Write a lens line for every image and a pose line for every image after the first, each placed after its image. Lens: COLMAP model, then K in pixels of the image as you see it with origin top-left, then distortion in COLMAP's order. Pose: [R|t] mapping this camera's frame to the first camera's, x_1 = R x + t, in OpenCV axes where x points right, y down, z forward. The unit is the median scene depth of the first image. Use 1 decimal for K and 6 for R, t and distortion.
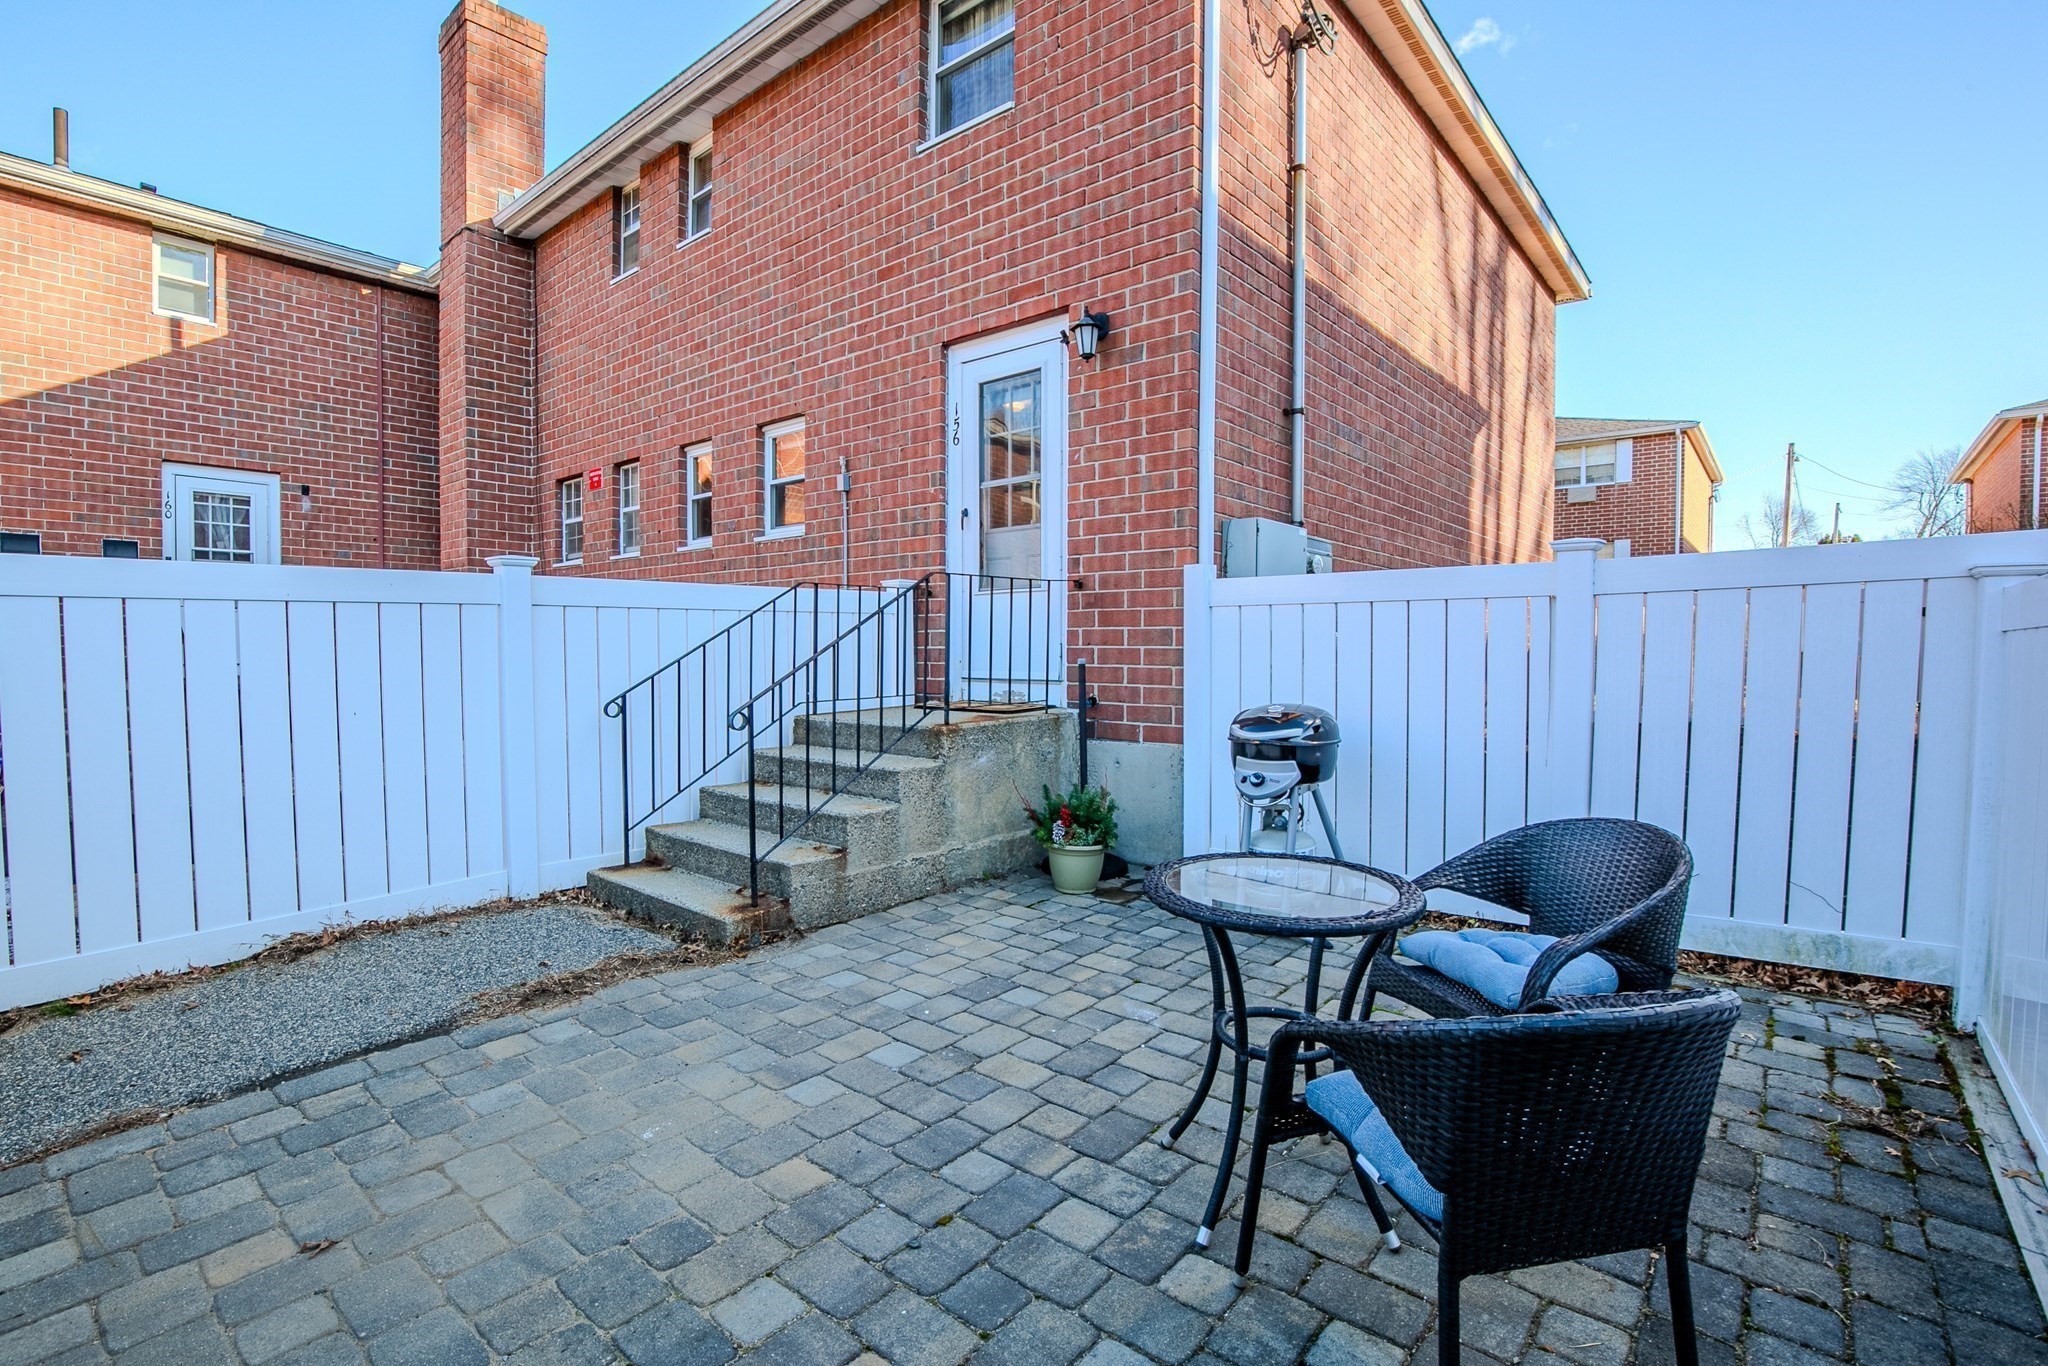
lens RADIAL K [[937.8, 0, 1024.0], [0, 937.8, 683.0], [0, 0, 1]] dist [-0.026522, 0.006376]
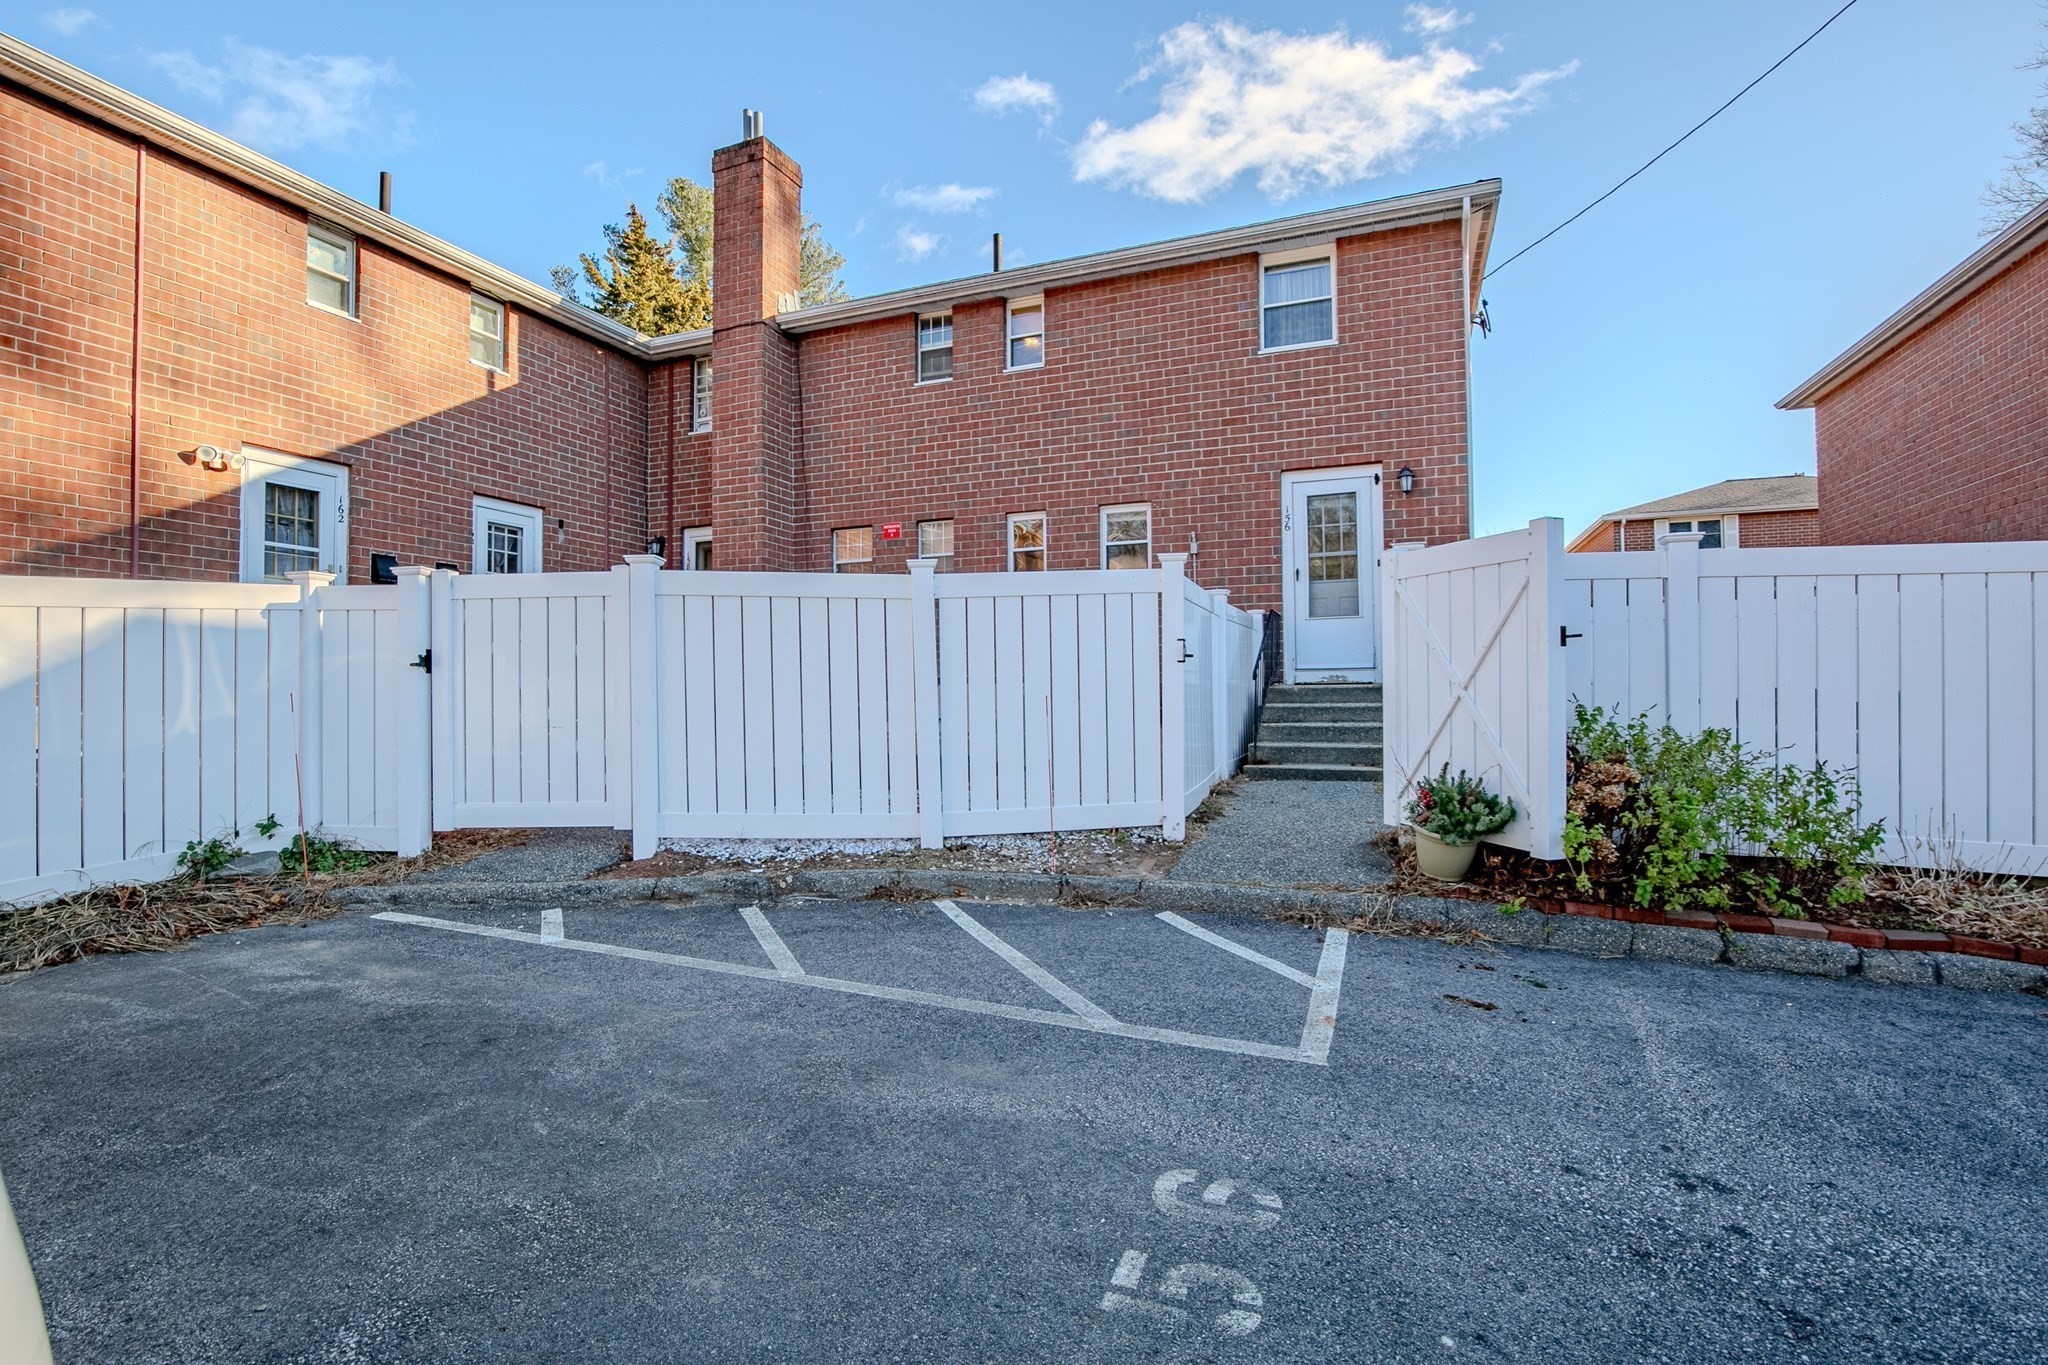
lens RADIAL K [[937.8, 0, 1024.0], [0, 937.8, 682.5], [0, 0, 1]] dist [-0.026522, 0.006376]
pose [[0.946198, -0.005244, 0.323547, -0.703028], [0.022073, 0.998586, -0.048367, 0.057404], [-0.322836, 0.052906, 0.944975, -0.272080]]
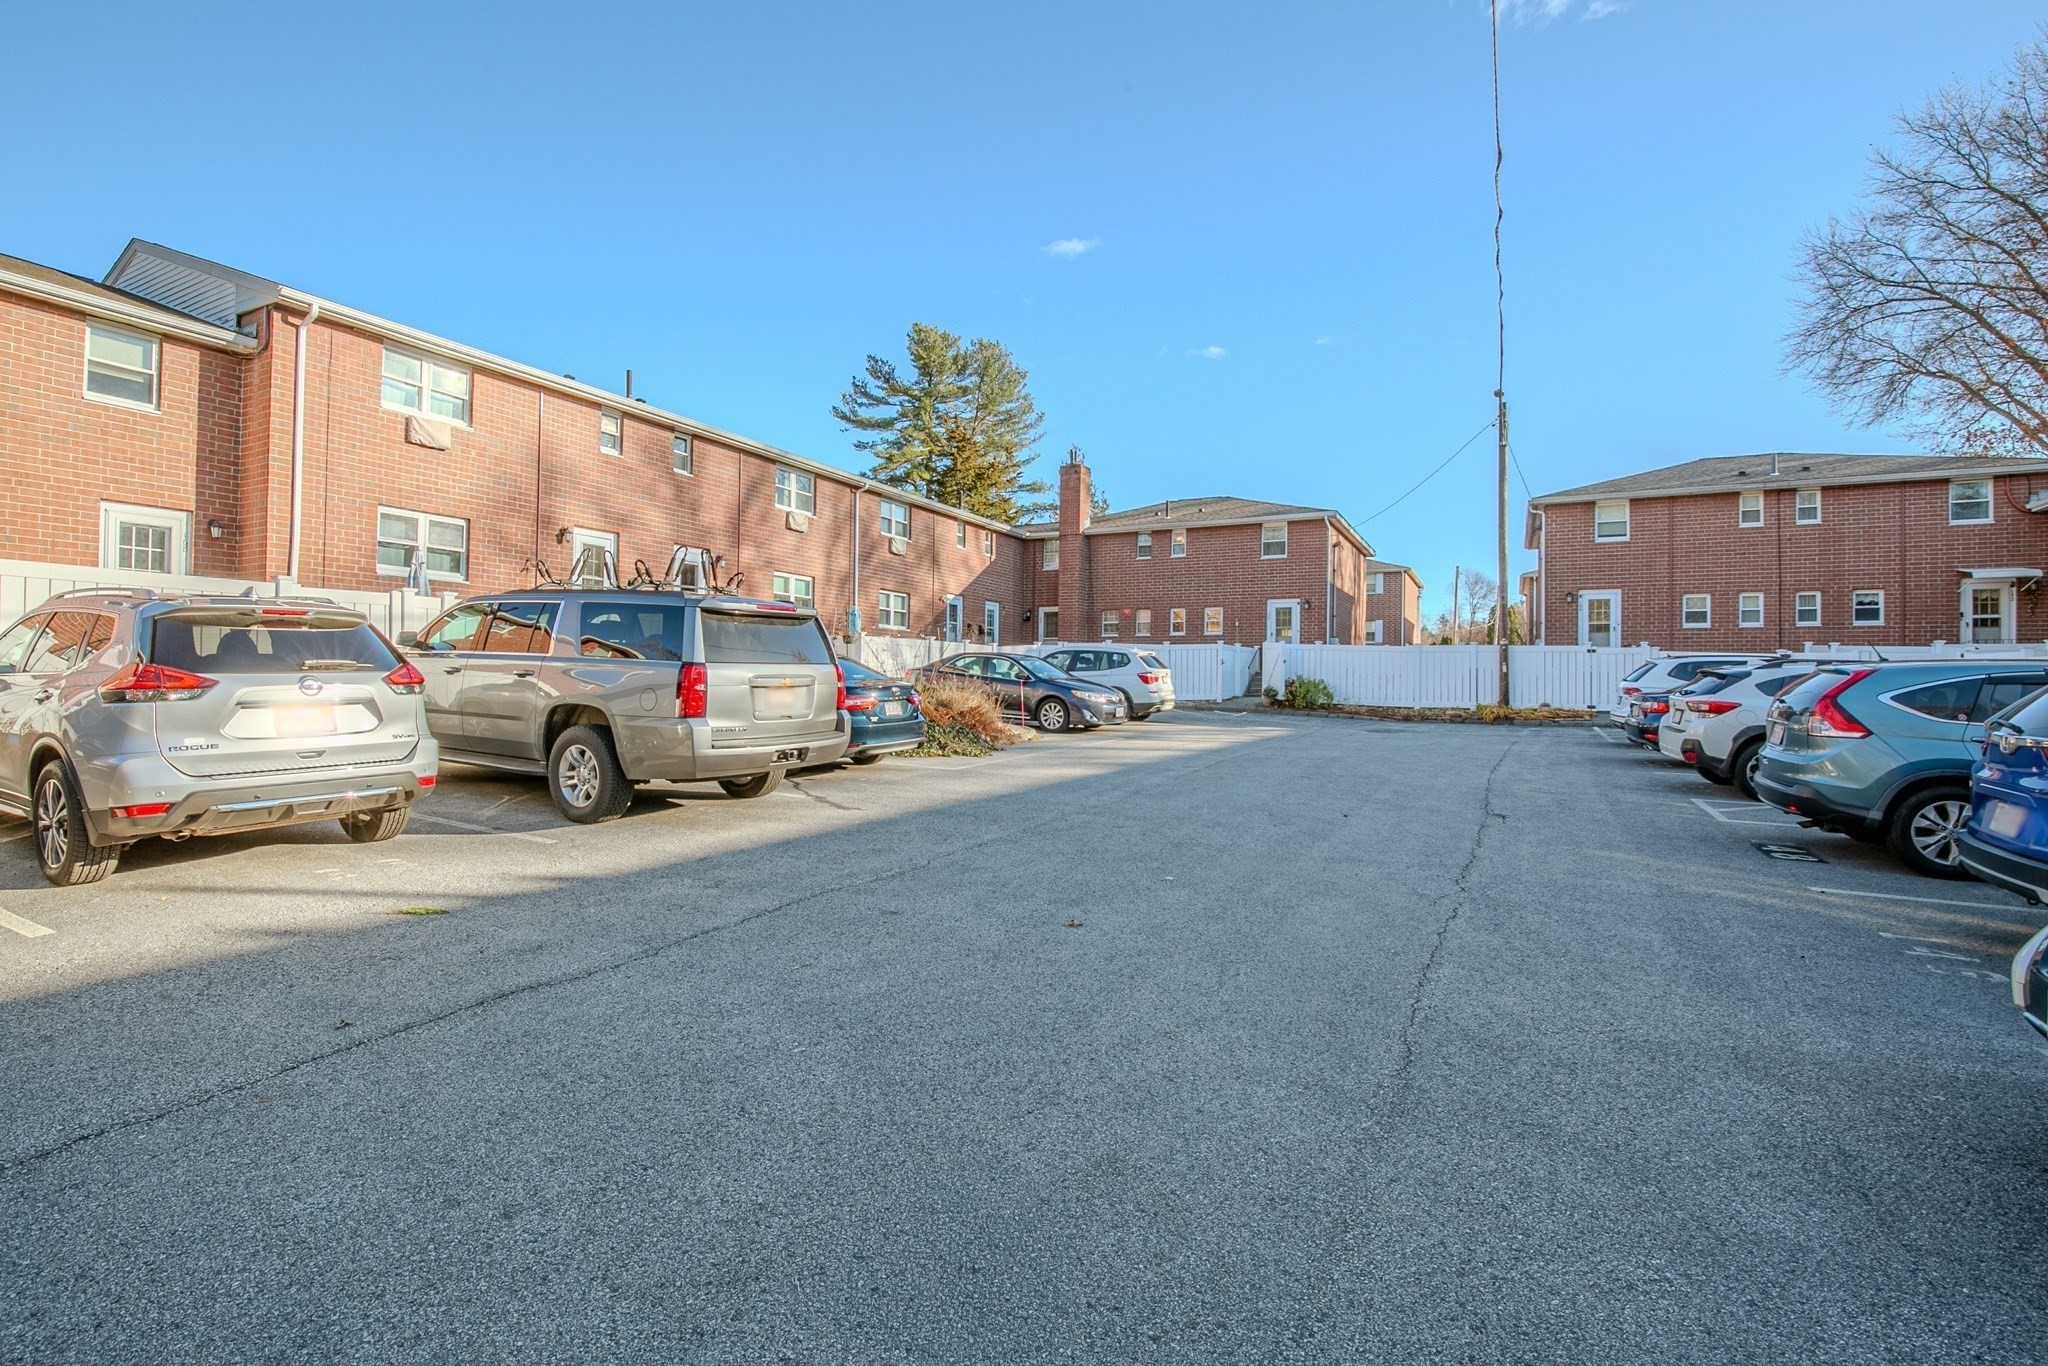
lens RADIAL K [[937.8, 0, 1024.0], [0, 937.8, 683.0], [0, 0, 1]] dist [-0.026522, 0.006376]
pose [[0.975167, 0.008243, 0.221316, -1.605632], [0.000192, 0.999275, -0.038065, 0.178529], [-0.221470, 0.037162, 0.974459, -2.324098]]
